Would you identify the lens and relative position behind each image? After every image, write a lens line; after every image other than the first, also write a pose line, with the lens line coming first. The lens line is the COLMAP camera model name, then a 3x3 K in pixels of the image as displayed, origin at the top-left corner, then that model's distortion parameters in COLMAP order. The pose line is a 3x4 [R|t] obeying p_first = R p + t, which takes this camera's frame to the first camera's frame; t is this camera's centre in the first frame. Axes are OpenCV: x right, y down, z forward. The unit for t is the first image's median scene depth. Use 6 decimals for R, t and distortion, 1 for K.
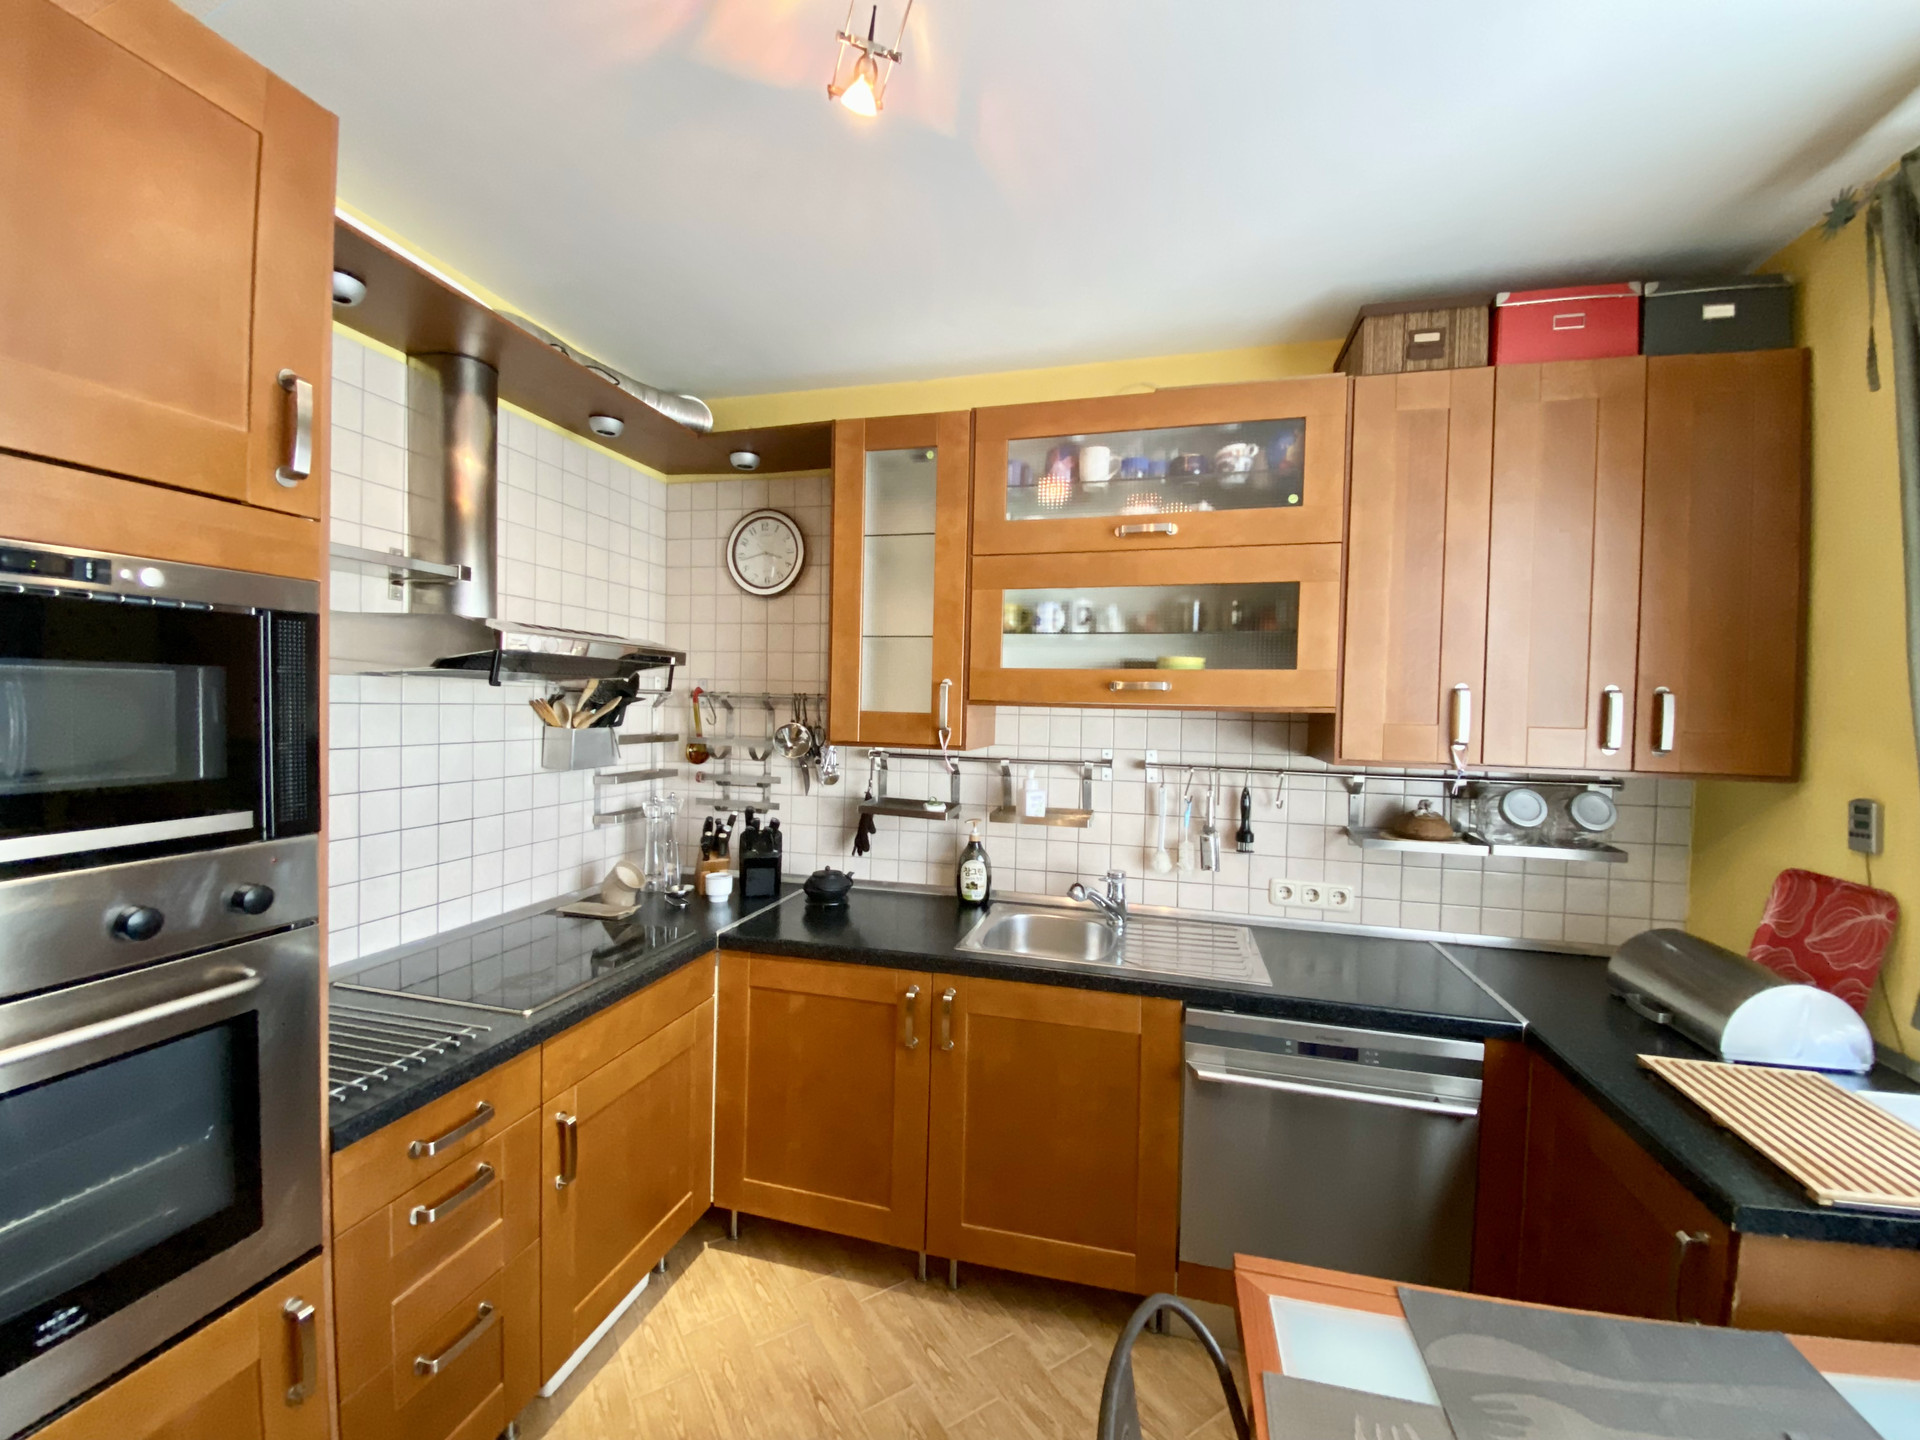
lens RADIAL K [[769.6, 0, 960.0], [0, 769.6, 720.0], [0, 0, 1]] dist [0.021636, -0.021442]
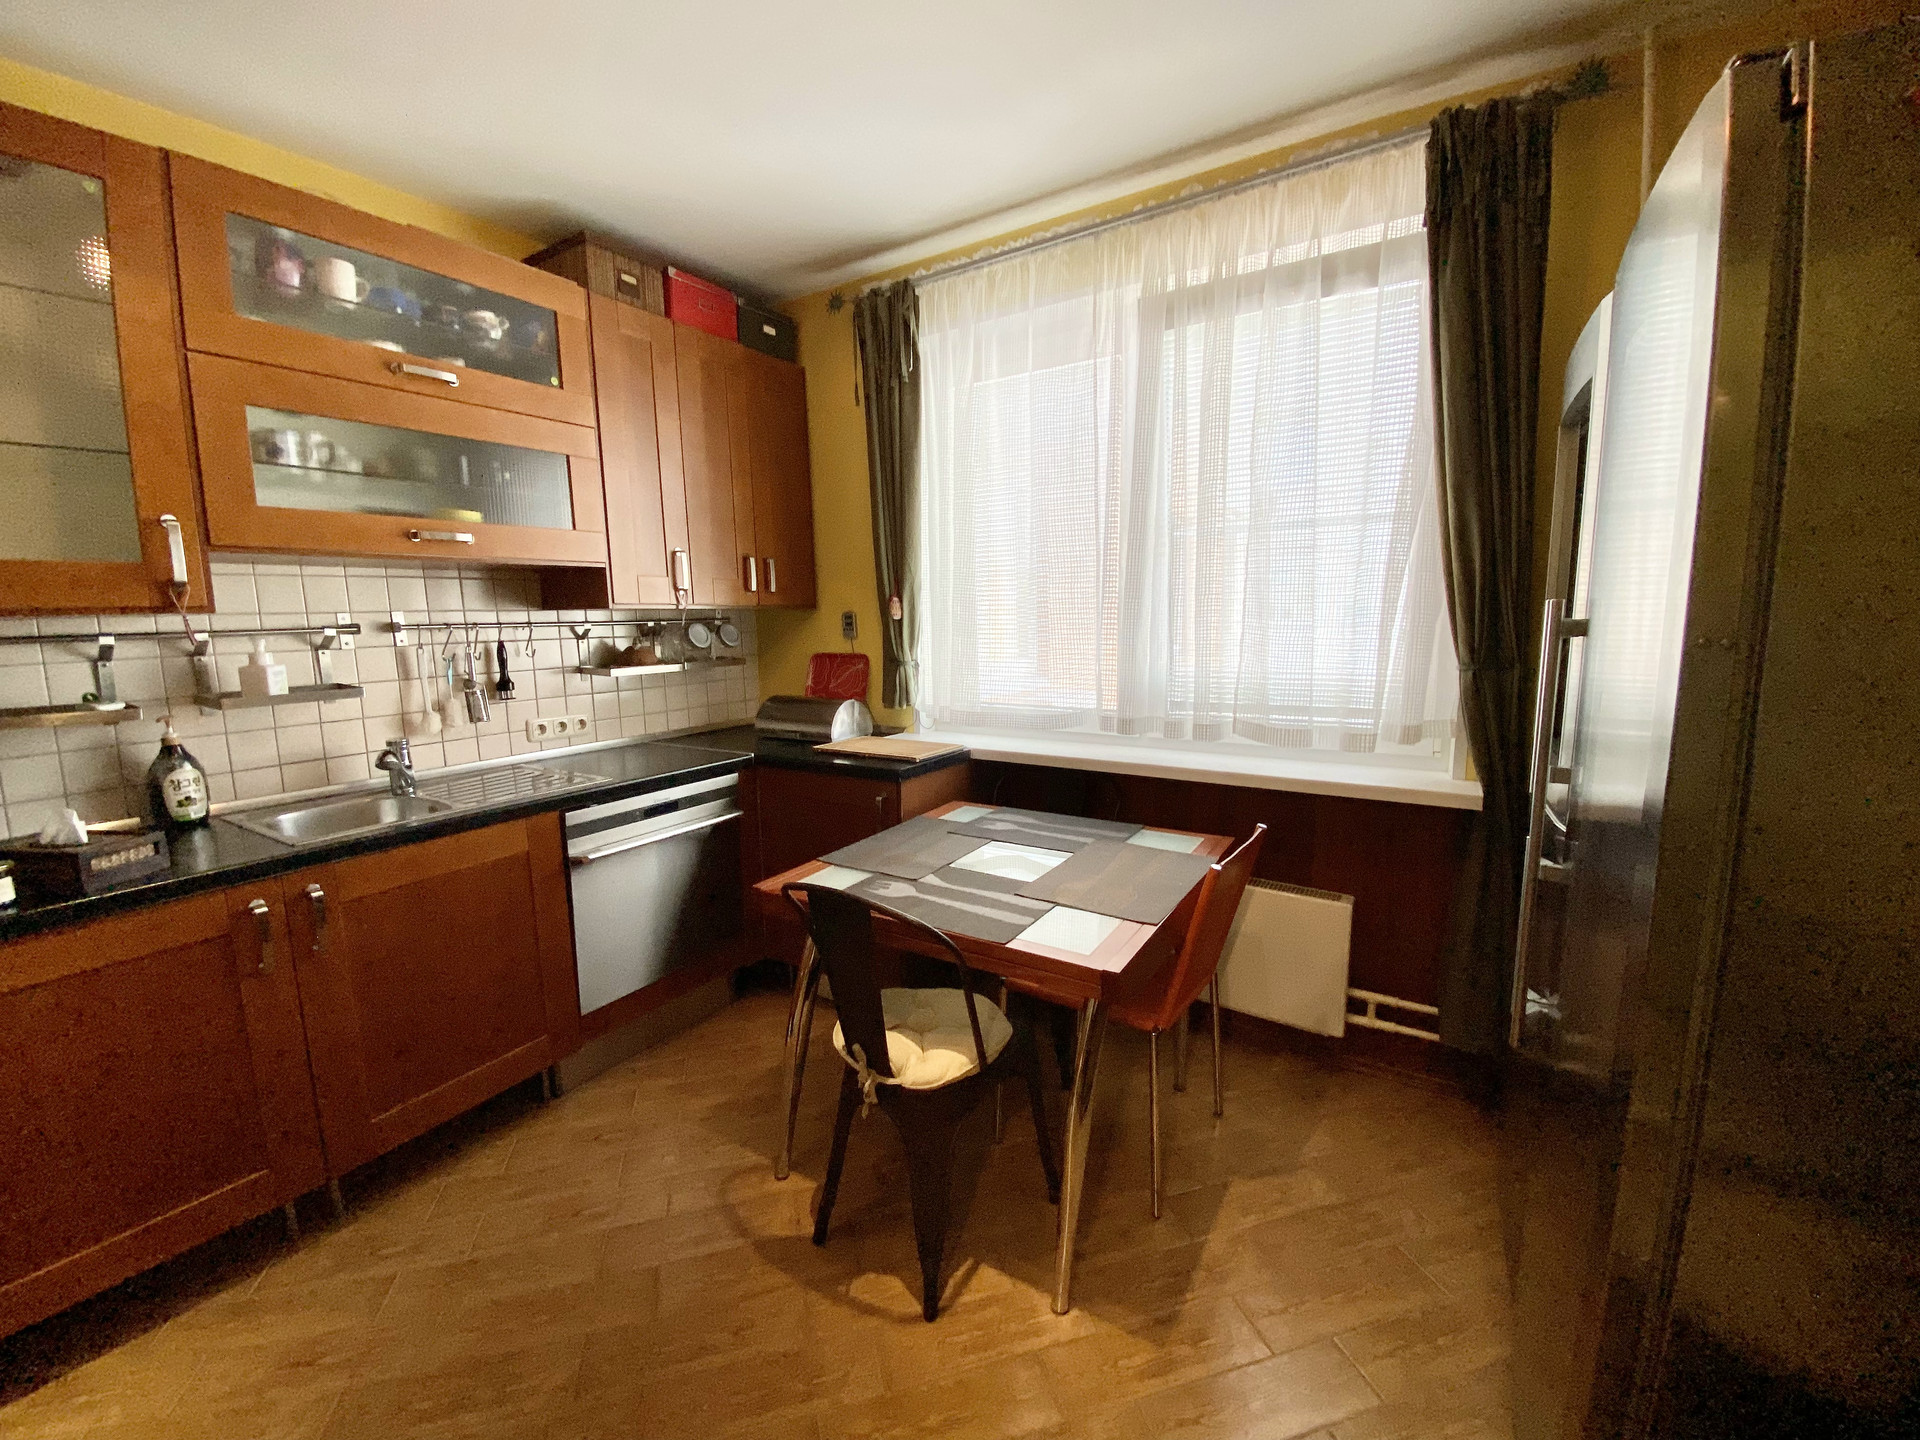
lens RADIAL K [[771.5, 0, 960.0], [0, 771.5, 720.0], [0, 0, 1]] dist [0.000033, -0.008094]
pose [[0.300149, -0.165230, 0.939473, -0.510450], [0.045676, 0.986243, 0.158863, 0.057468], [-0.952798, -0.004771, 0.303567, 0.049719]]
